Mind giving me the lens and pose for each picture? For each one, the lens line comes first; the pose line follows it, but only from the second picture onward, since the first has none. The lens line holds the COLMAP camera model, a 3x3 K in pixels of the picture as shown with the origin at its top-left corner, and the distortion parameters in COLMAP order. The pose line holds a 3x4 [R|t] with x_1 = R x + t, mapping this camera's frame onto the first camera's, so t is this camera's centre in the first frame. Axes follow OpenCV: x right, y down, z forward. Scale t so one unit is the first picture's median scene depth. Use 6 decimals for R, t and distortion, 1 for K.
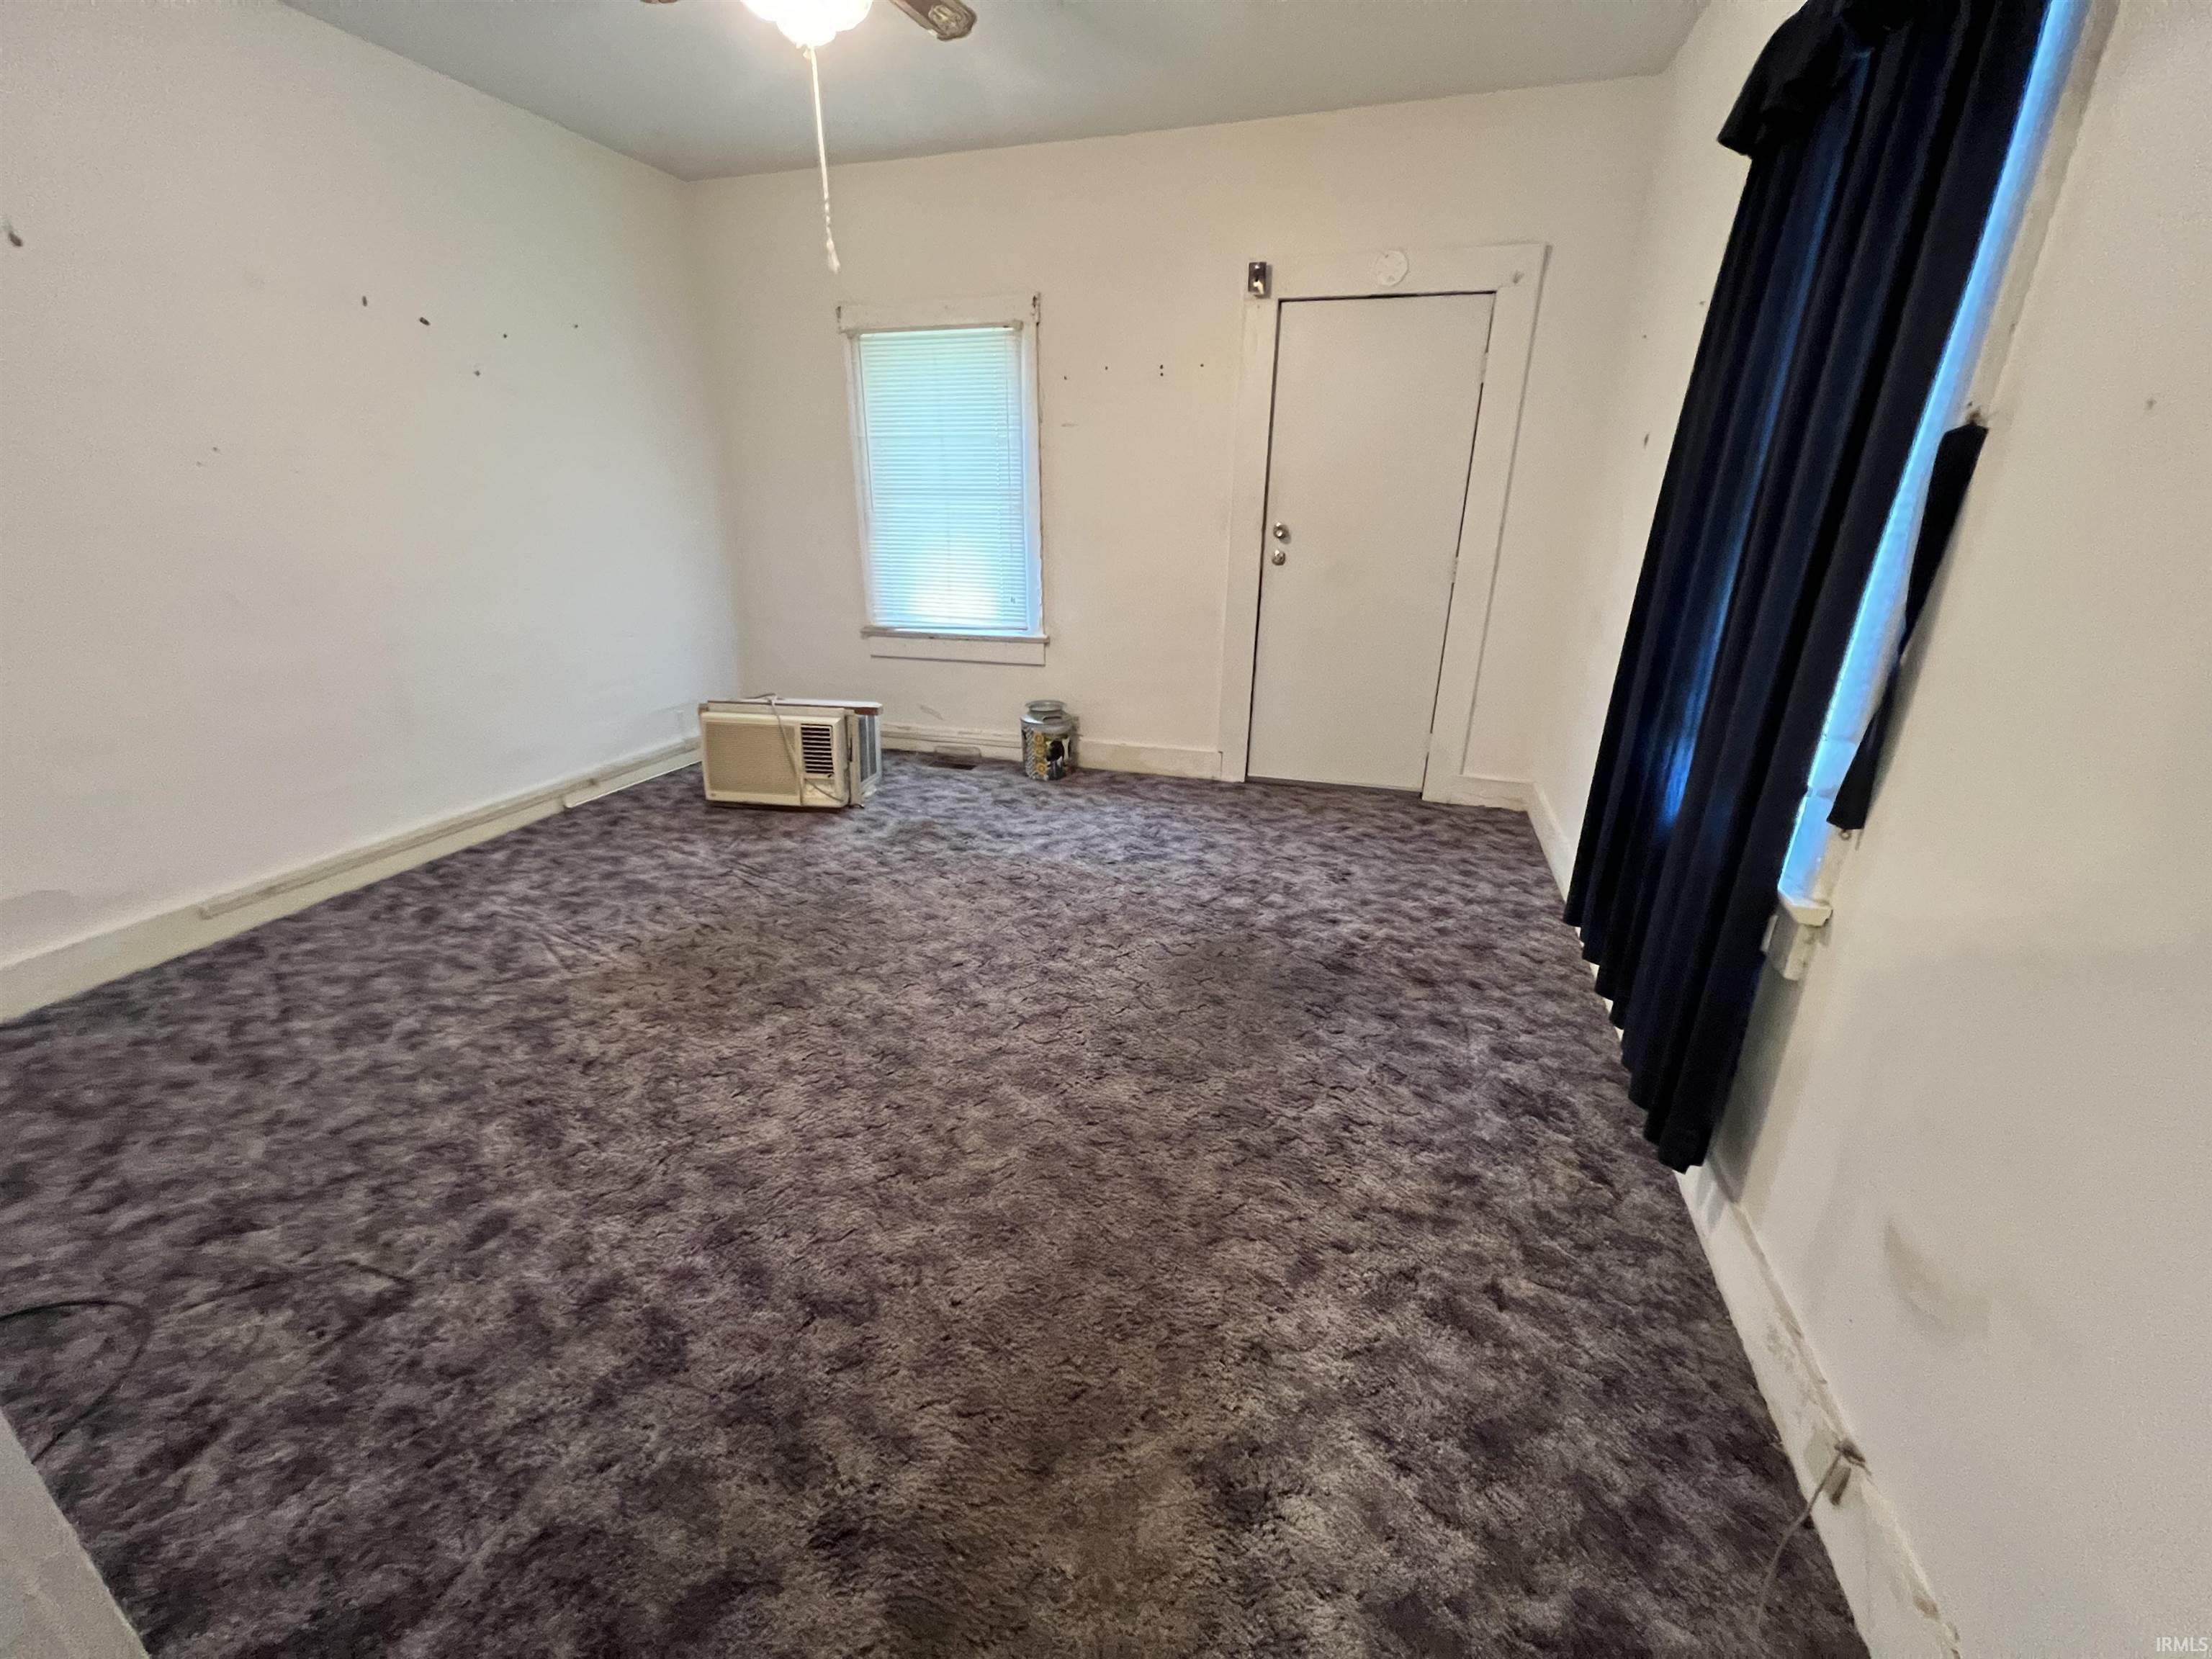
lens RADIAL K [[884.5, 0, 1103.4], [0, 884.5, 831.3], [0, 0, 1]] dist [-0.000976, -0.000351]
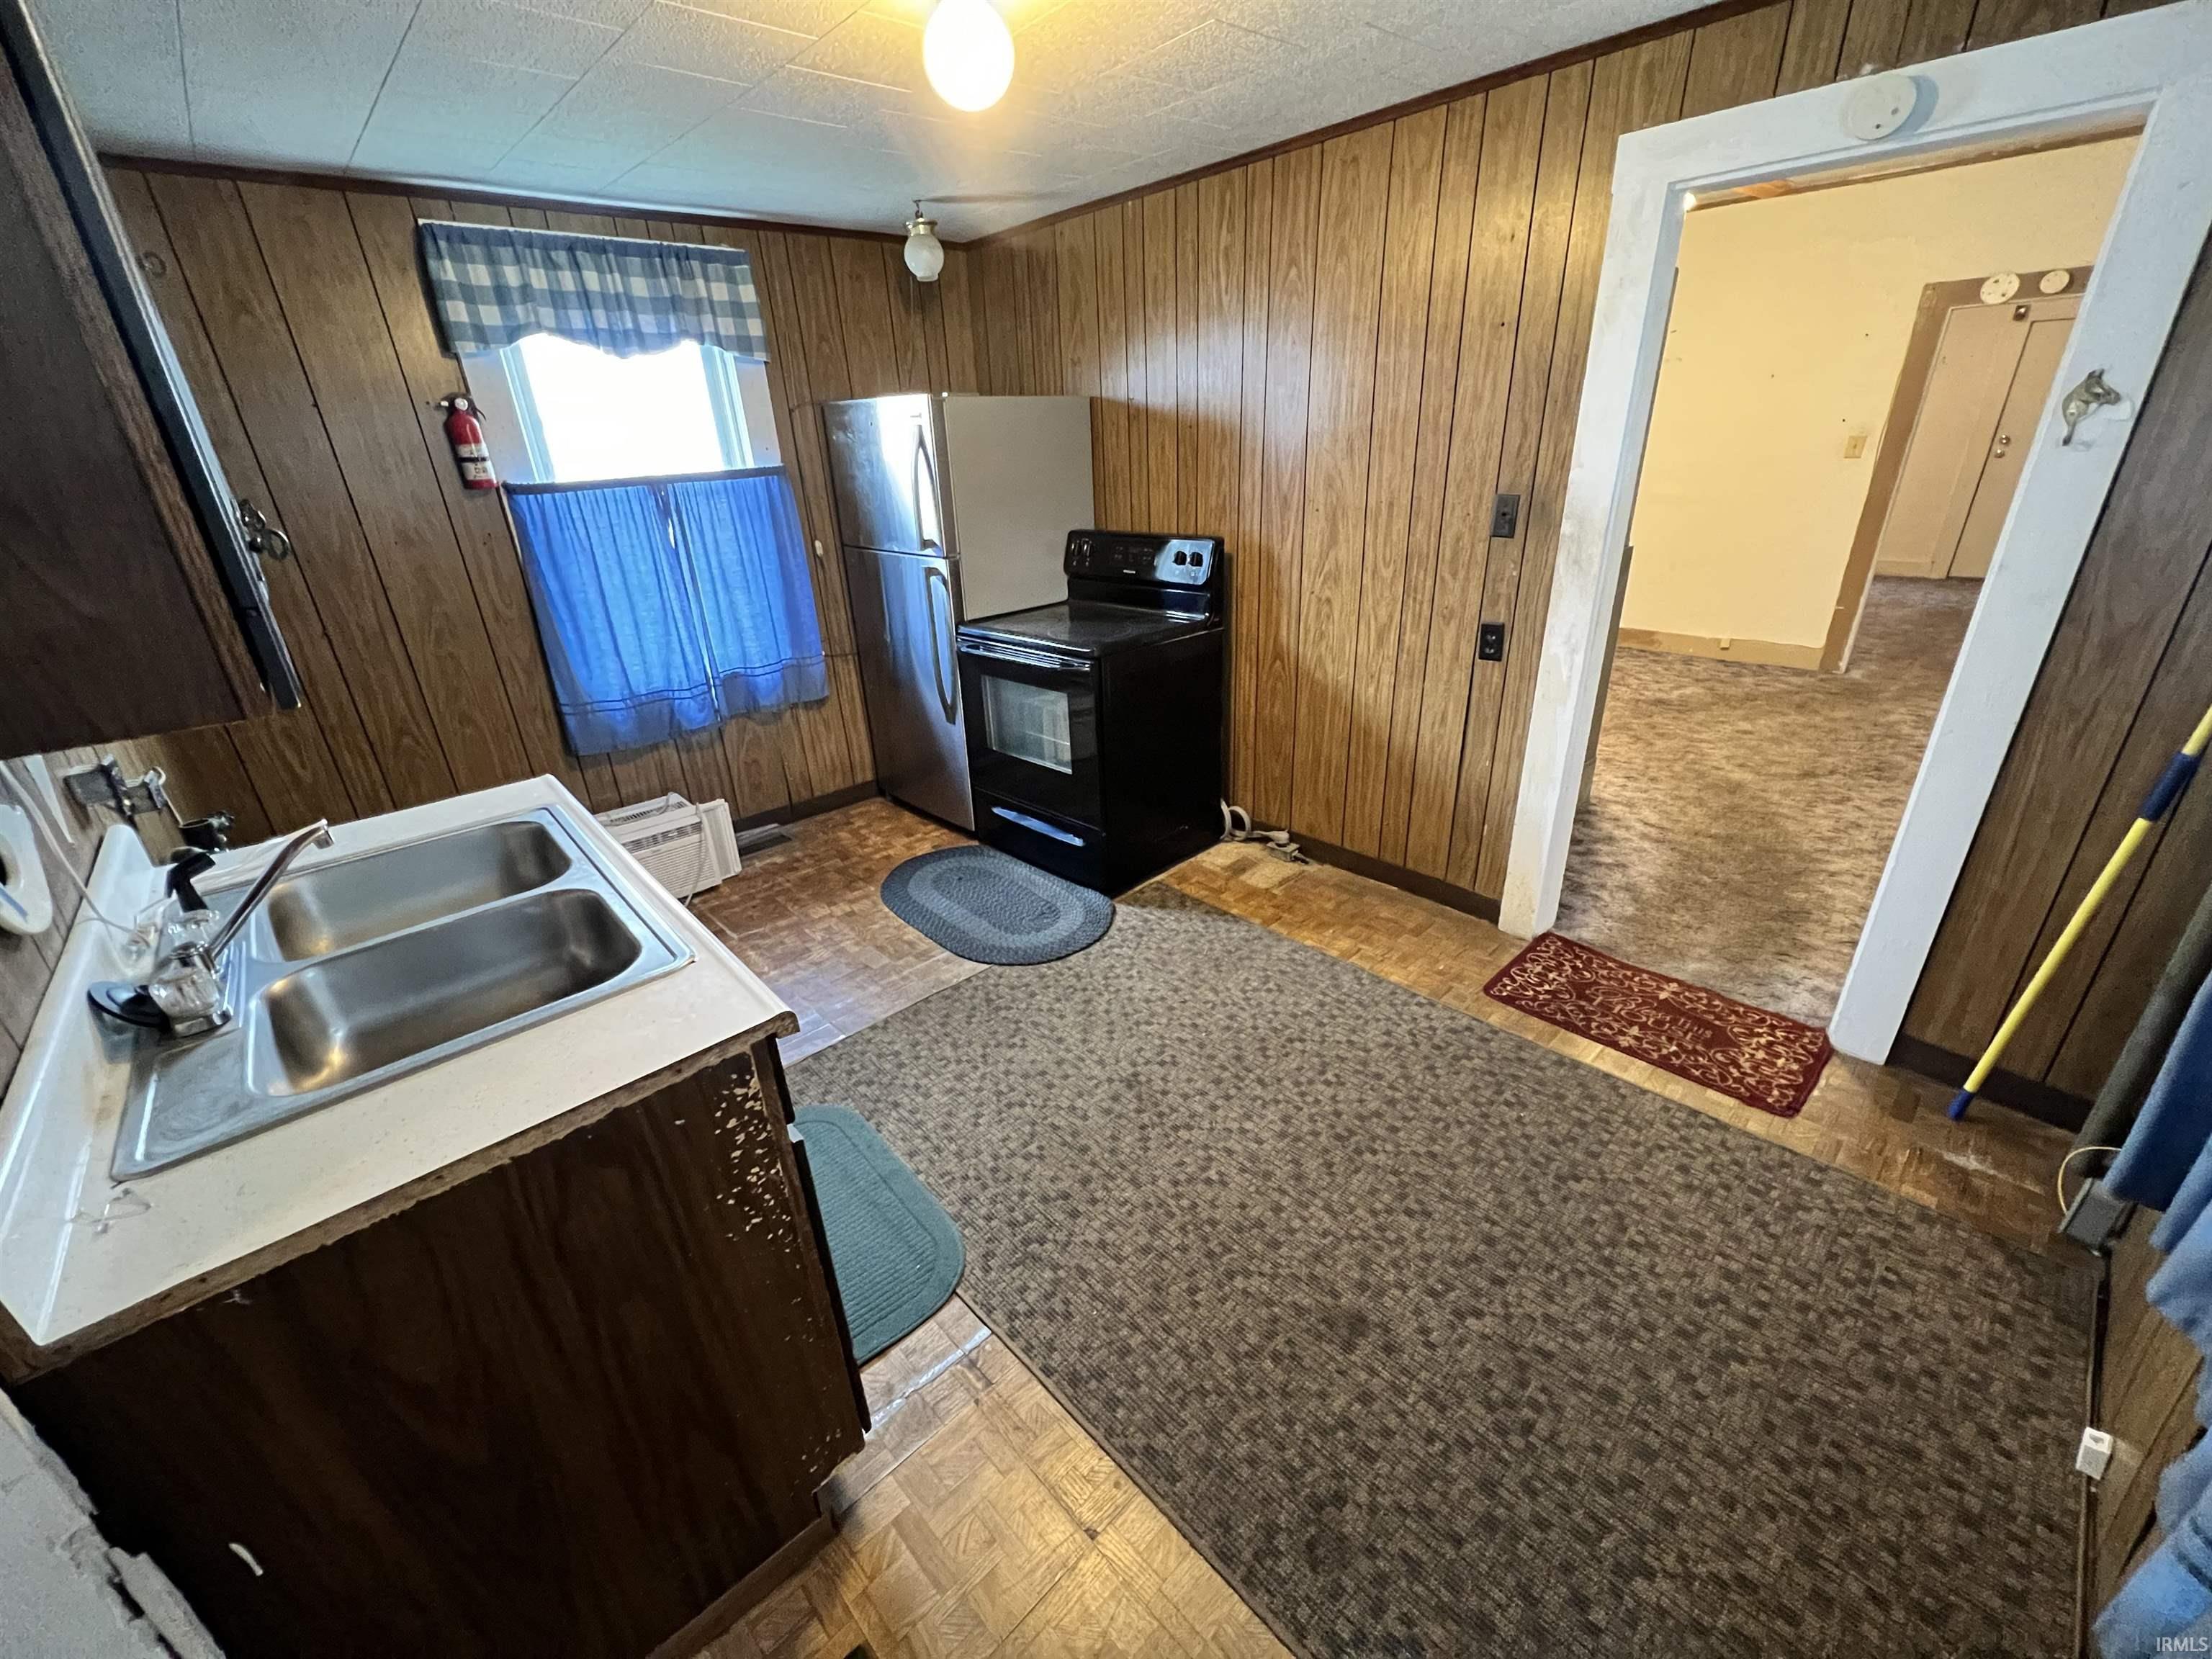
lens RADIAL K [[884.8, 0, 1112.8], [0, 884.8, 828.7], [0, 0, 1]] dist [-0.000735, -0.000416]
pose [[0.868177, 0.159036, -0.470082, -0.600911], [-0.125857, 0.986850, 0.101426, 0.734522], [0.480031, -0.028892, 0.876776, -2.213396]]
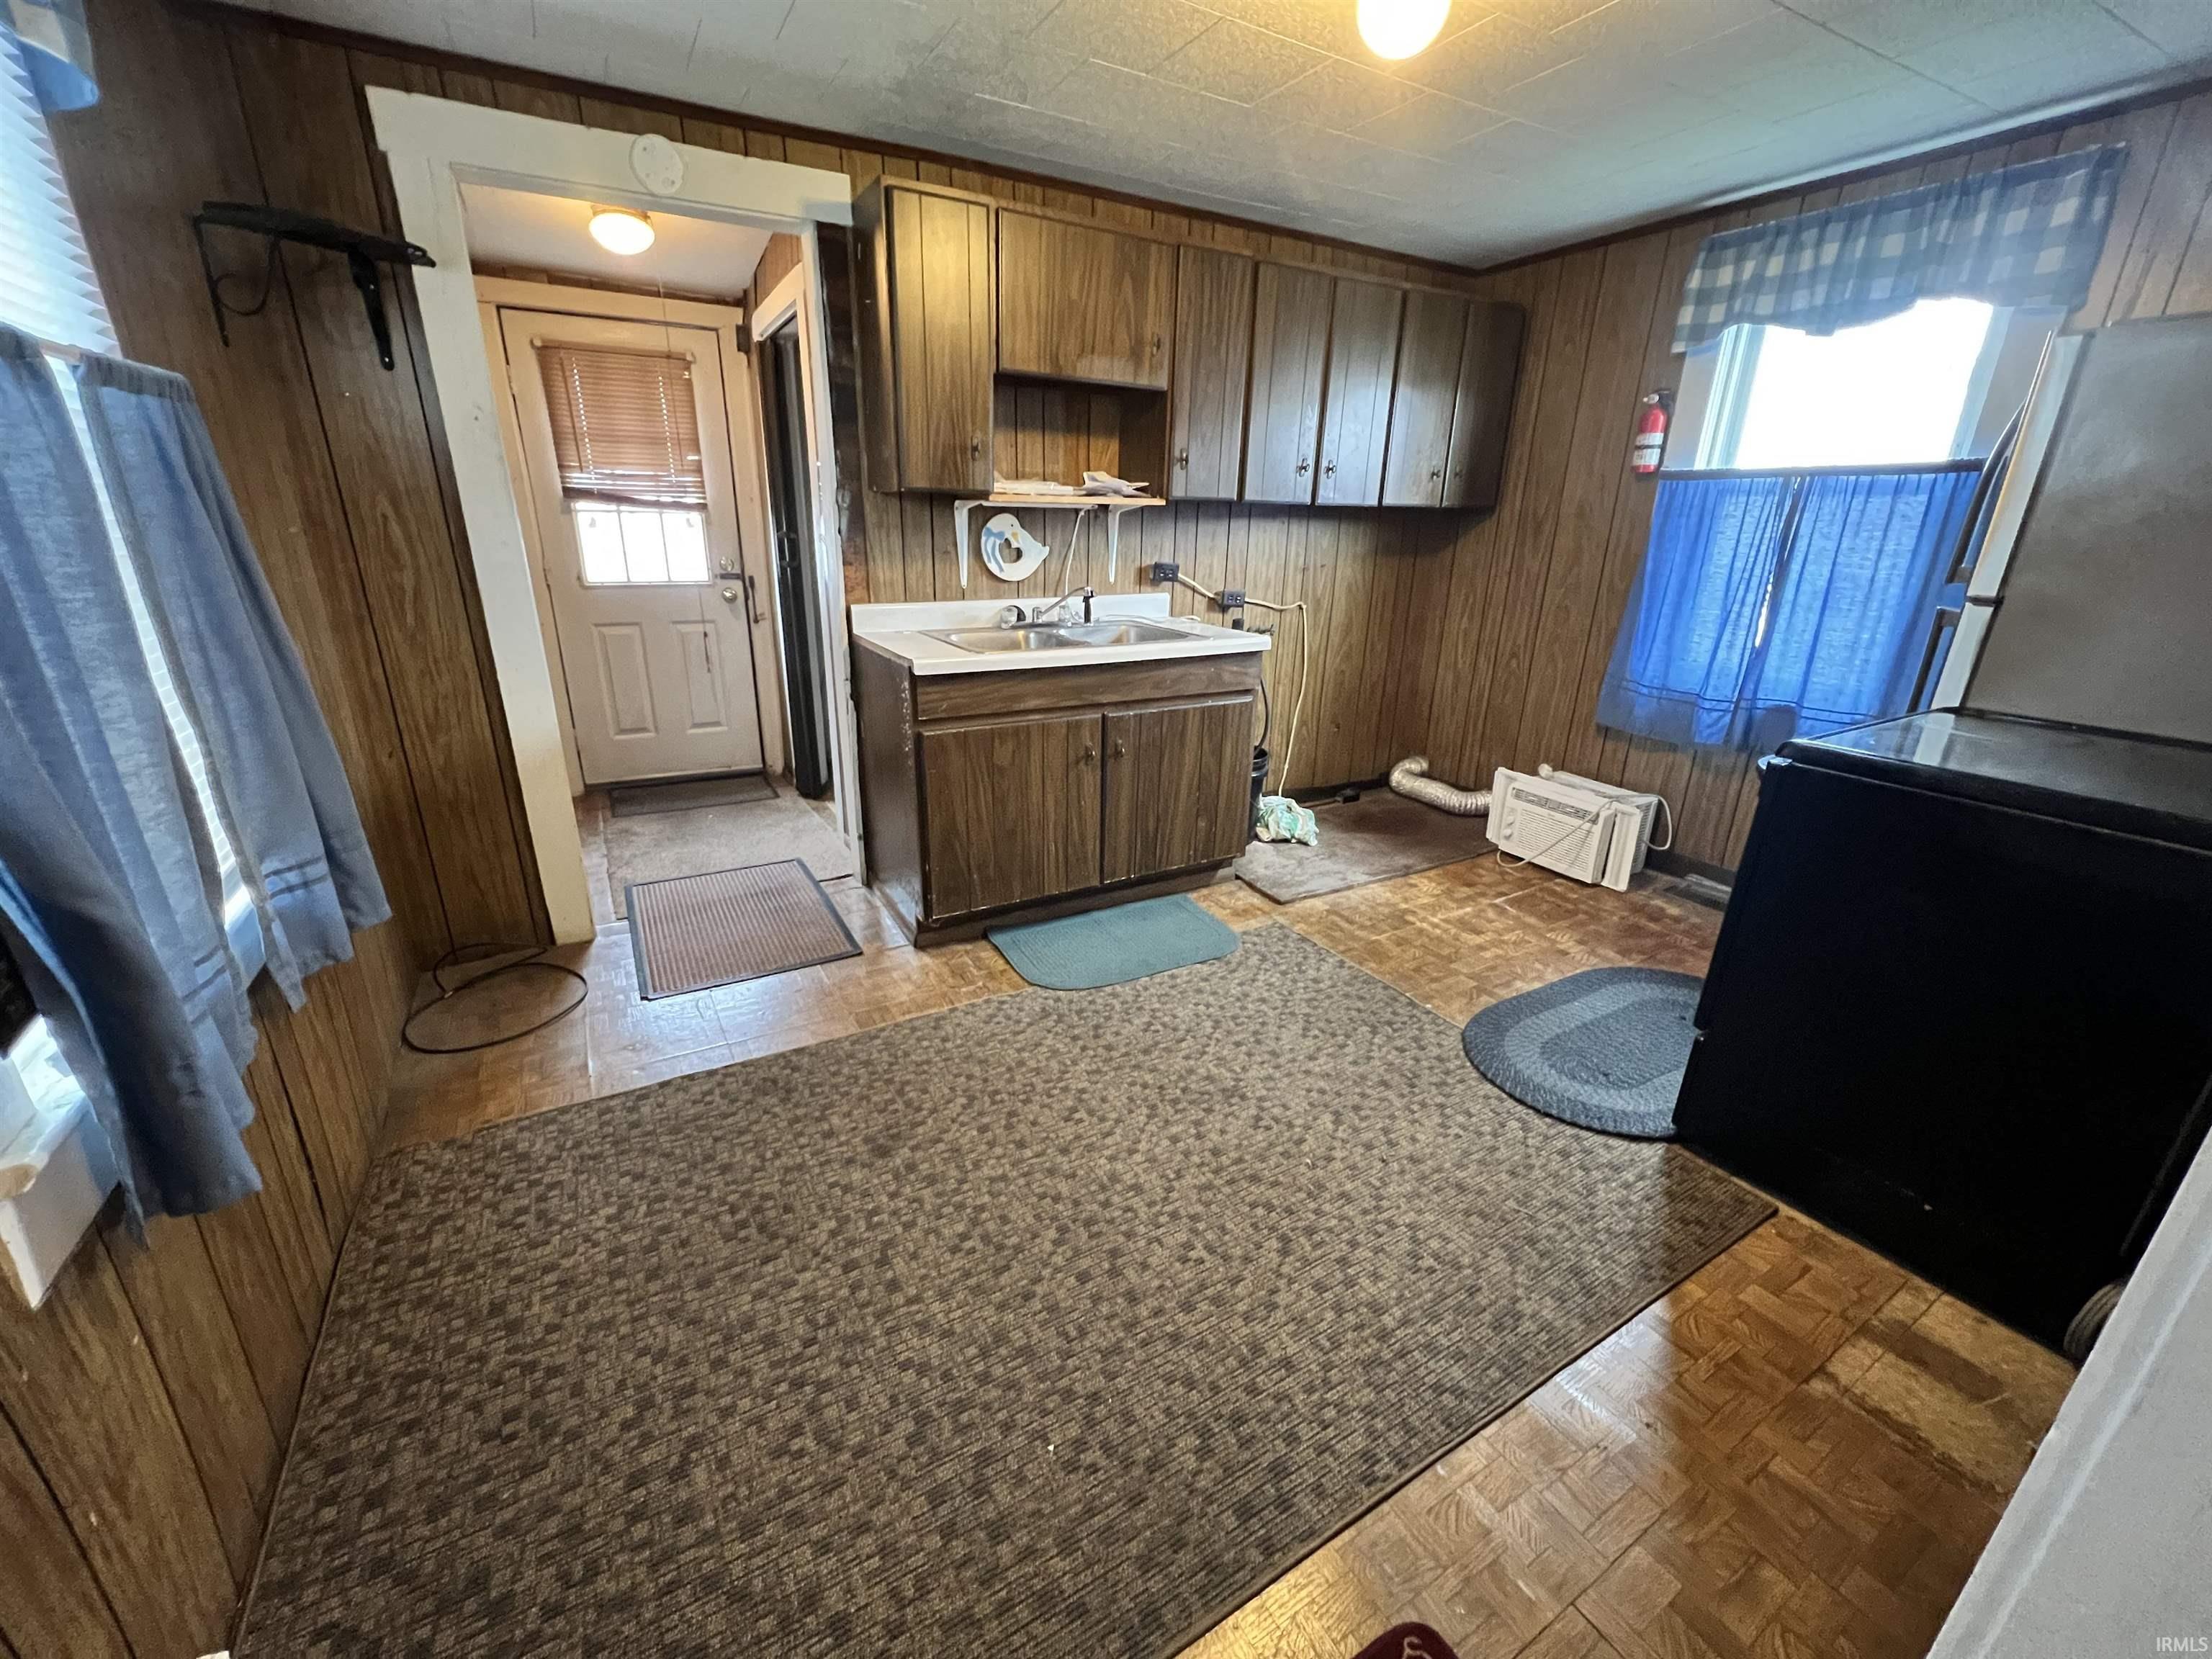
lens RADIAL K [[884.8, 0, 1099.6], [0, 884.8, 821.7], [0, 0, 1]] dist [-0.000735, -0.000416]
pose [[-0.680336, 0.224742, -0.697592, -0.388600], [-0.277500, 0.801966, 0.529004, 0.500122], [0.678334, 0.553482, -0.483240, -1.355701]]
